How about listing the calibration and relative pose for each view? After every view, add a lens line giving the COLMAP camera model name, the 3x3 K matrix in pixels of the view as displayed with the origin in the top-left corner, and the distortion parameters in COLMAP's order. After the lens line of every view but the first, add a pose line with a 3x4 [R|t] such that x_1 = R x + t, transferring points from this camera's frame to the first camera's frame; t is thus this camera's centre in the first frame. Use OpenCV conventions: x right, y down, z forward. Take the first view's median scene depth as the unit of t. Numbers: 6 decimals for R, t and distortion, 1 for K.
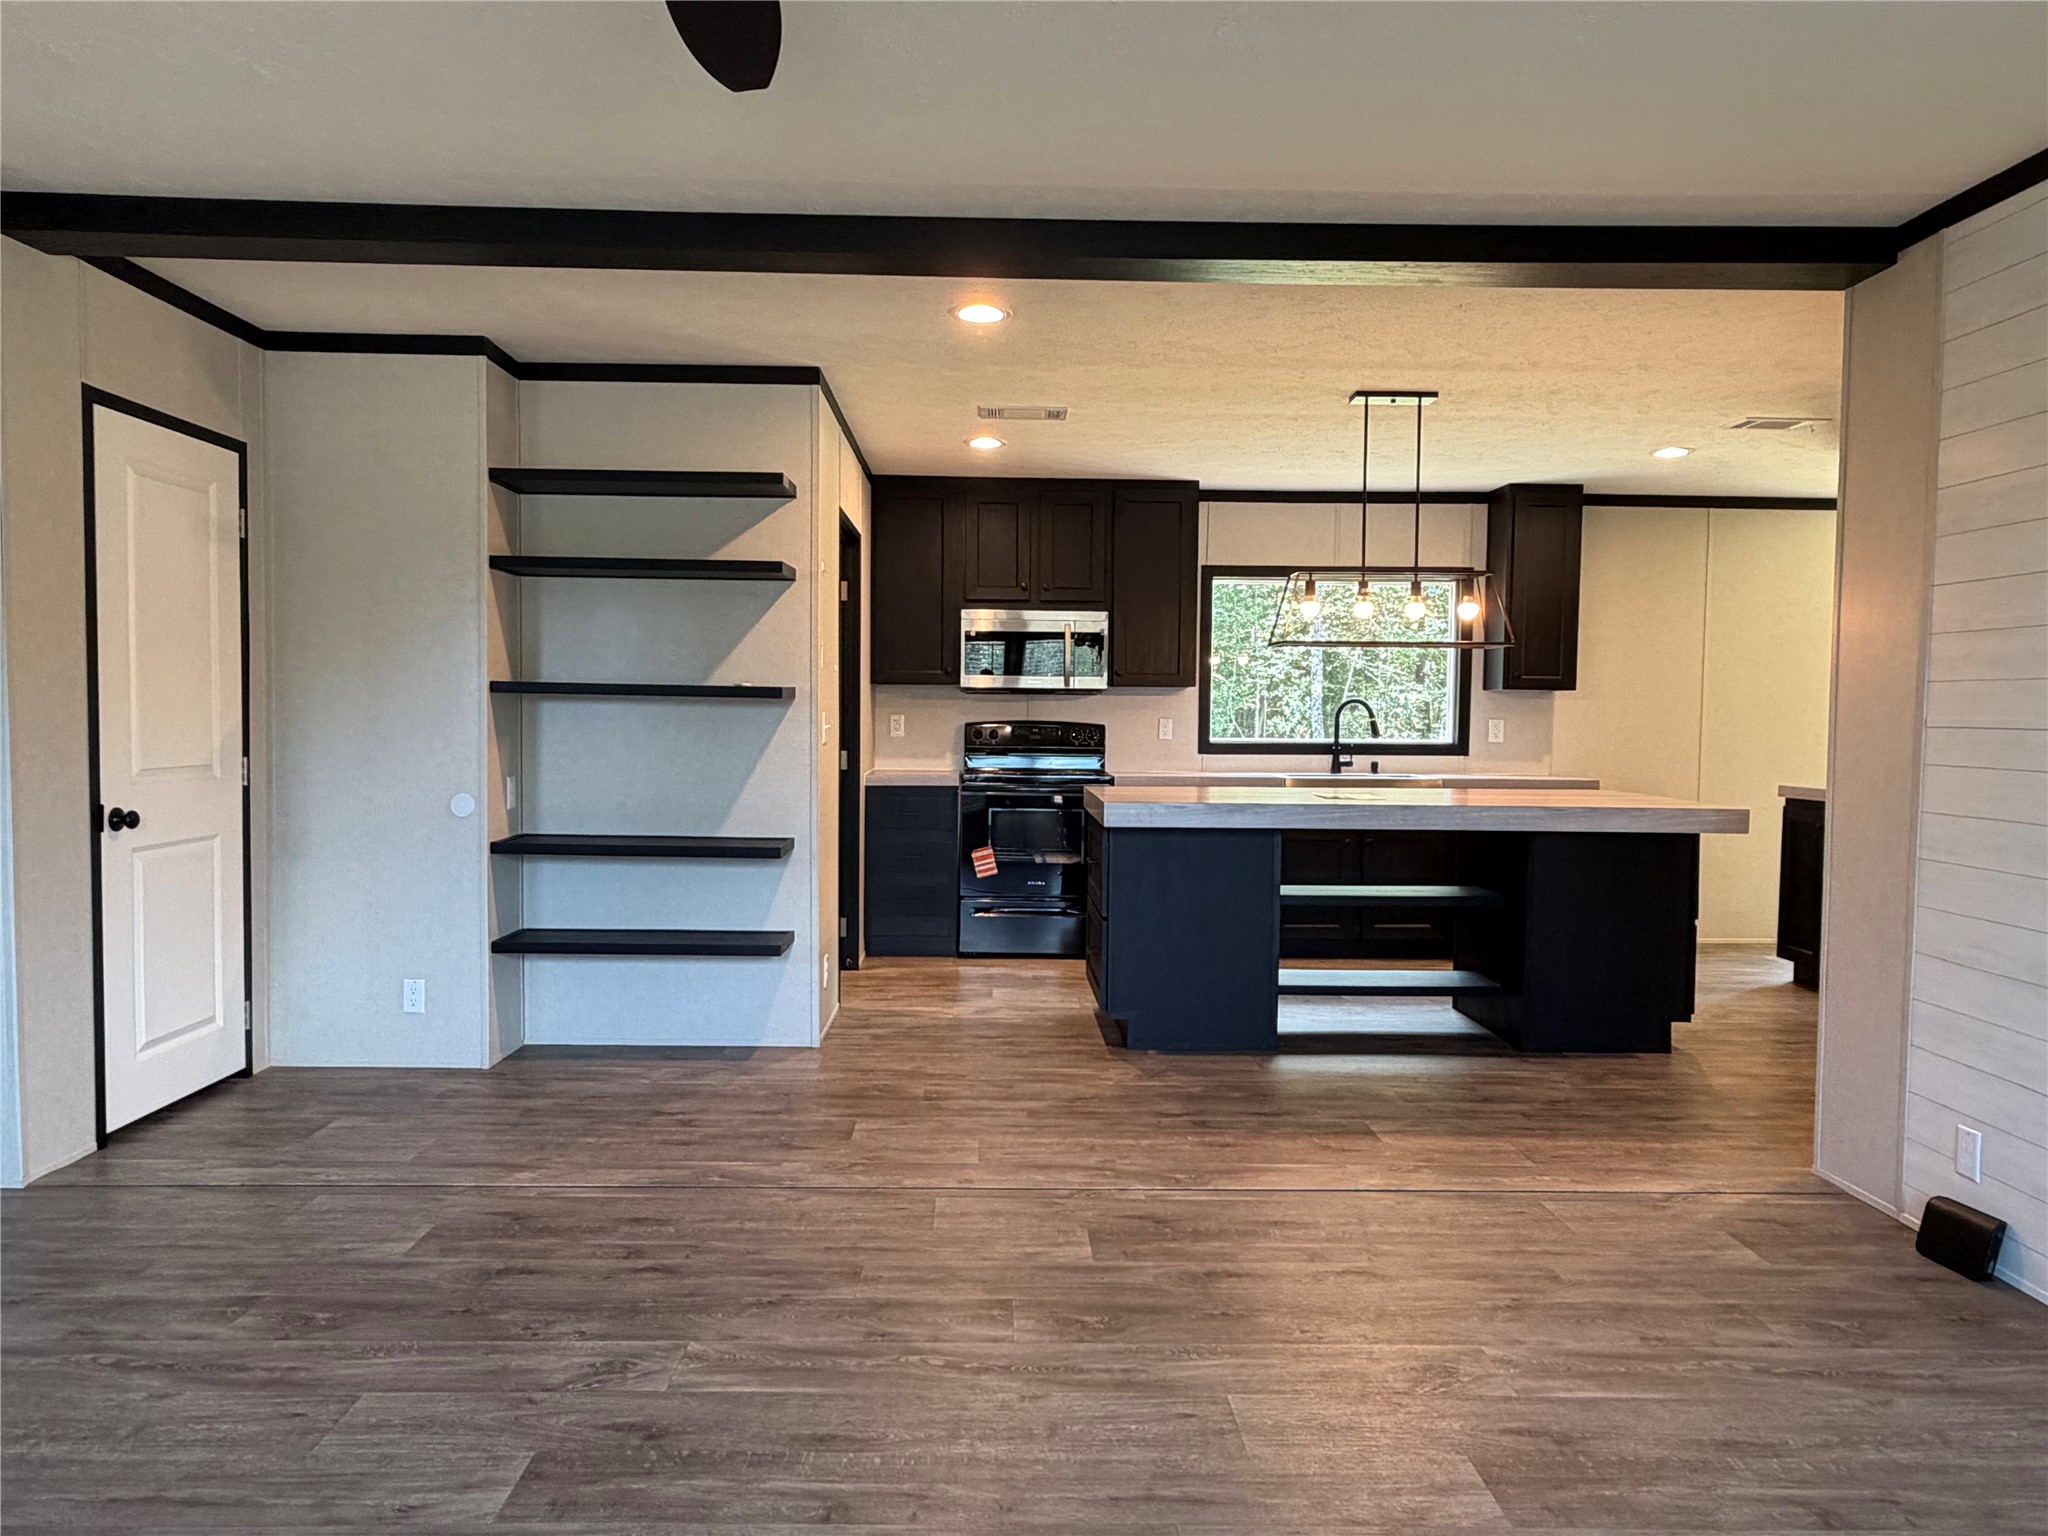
lens RADIAL K [[1391.9, 0, 1024.0], [0, 1391.9, 768.0], [0, 0, 1]] dist [0.003732, -0.000734]
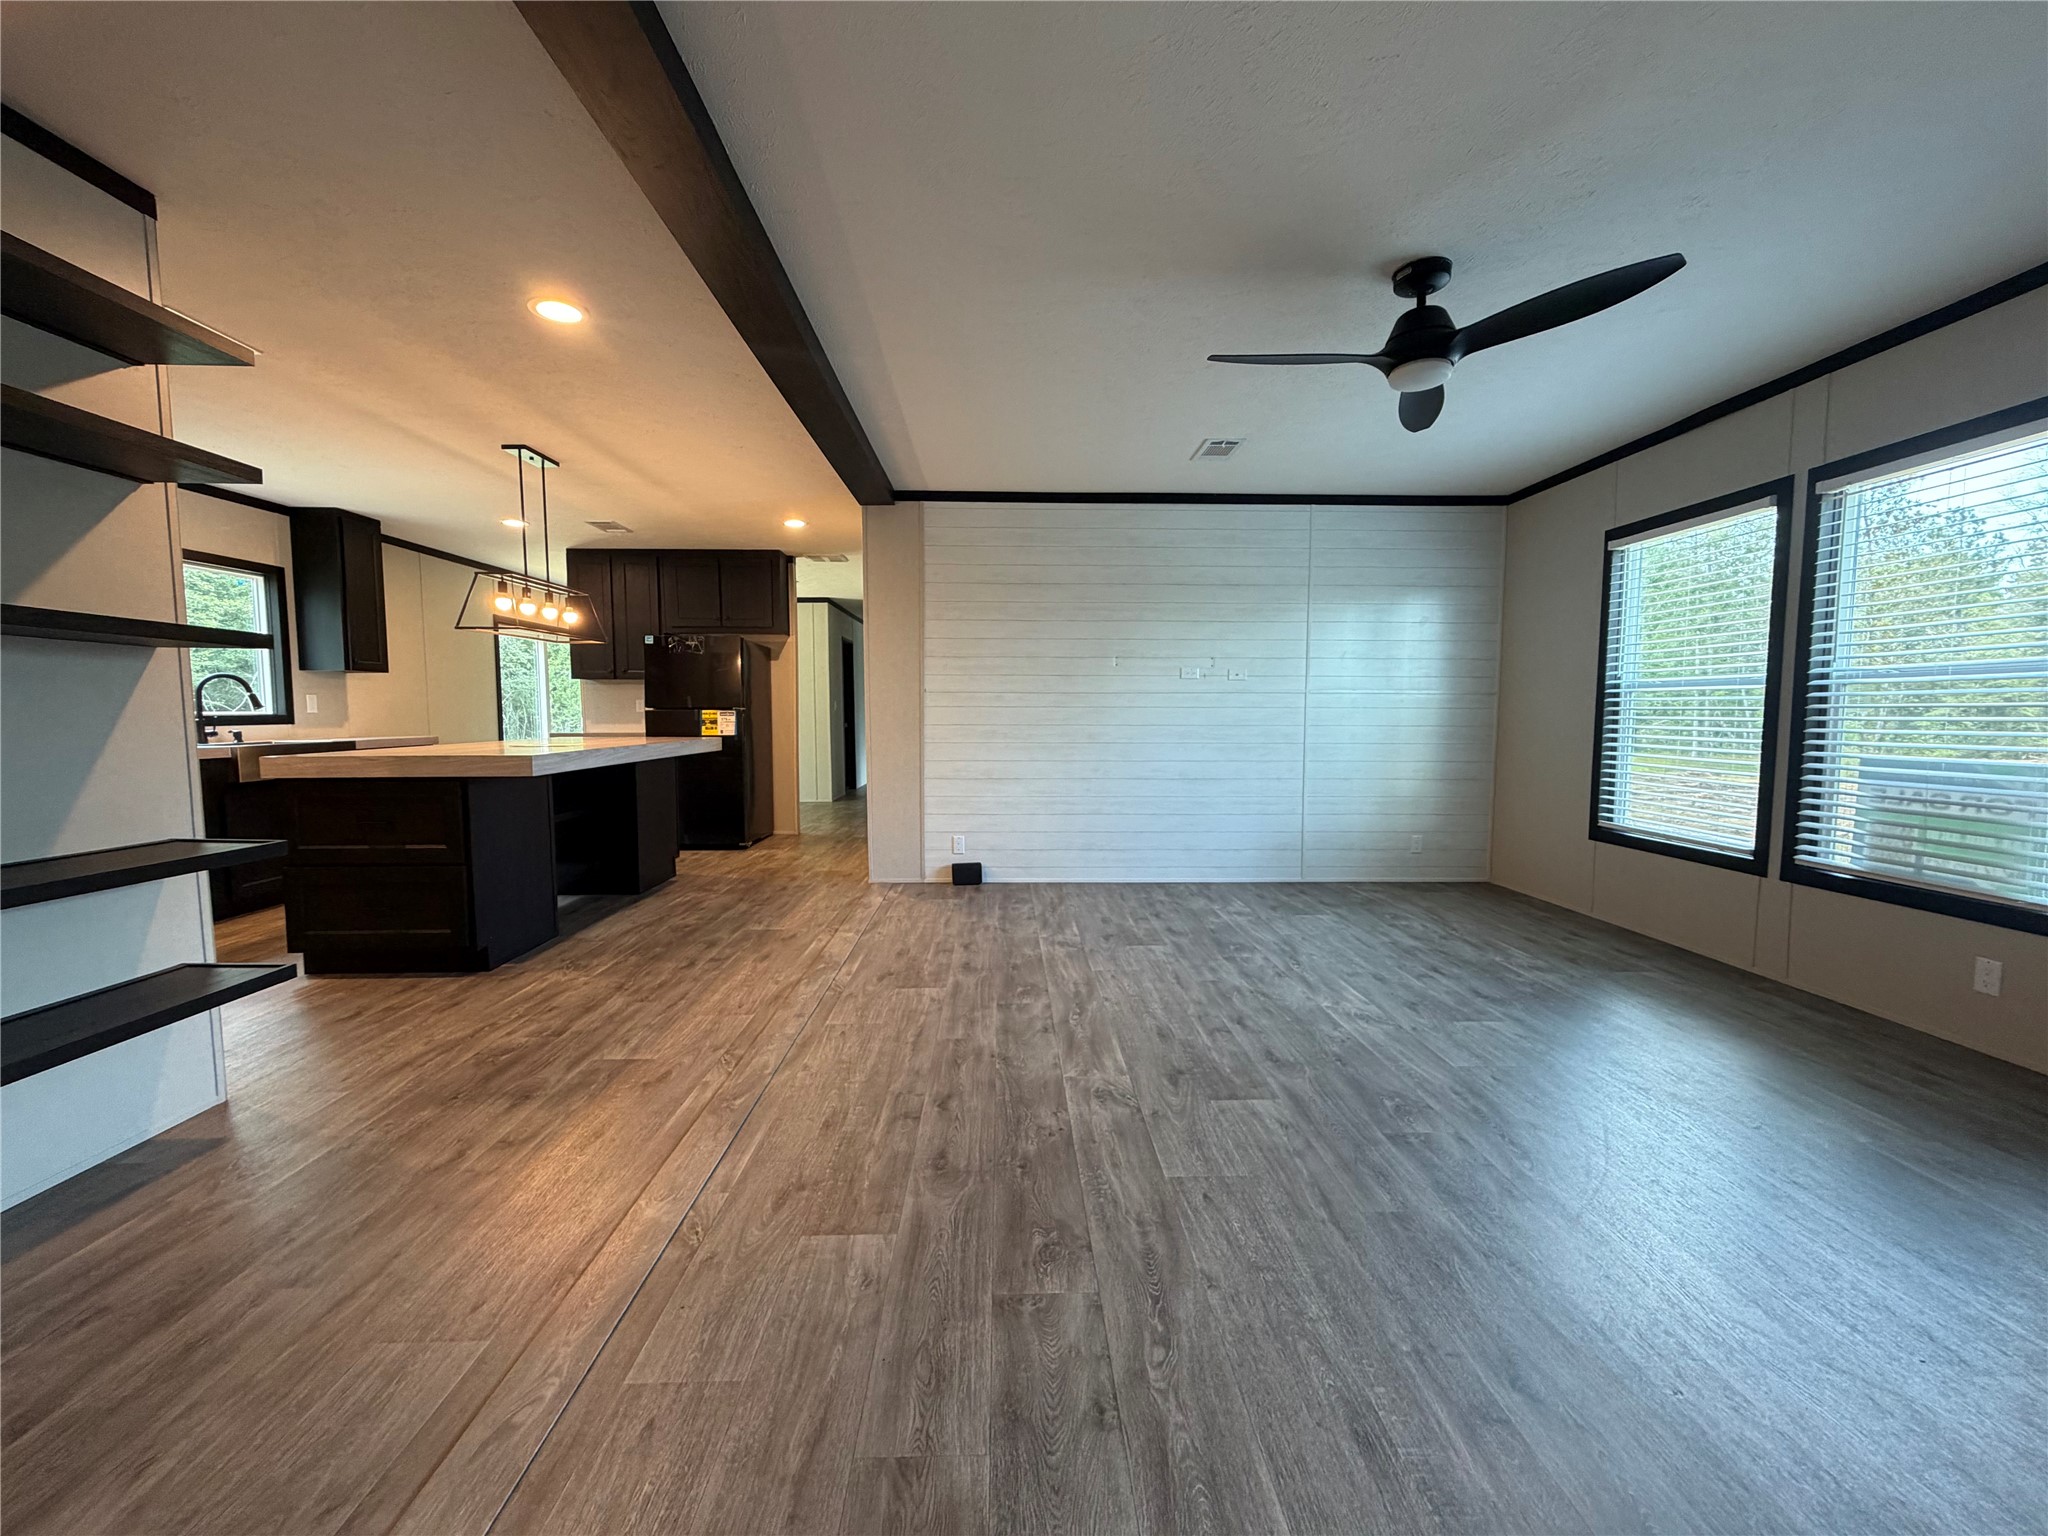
lens RADIAL K [[817.9, 0, 1024.0], [0, 817.9, 768.0], [0, 0, 1]] dist [0.003412, 0.000405]
pose [[-0.008680, -0.081890, 0.996604, -0.835554], [0.042402, 0.995715, 0.082186, -0.005524], [-0.999063, 0.042972, -0.005170, 0.771147]]
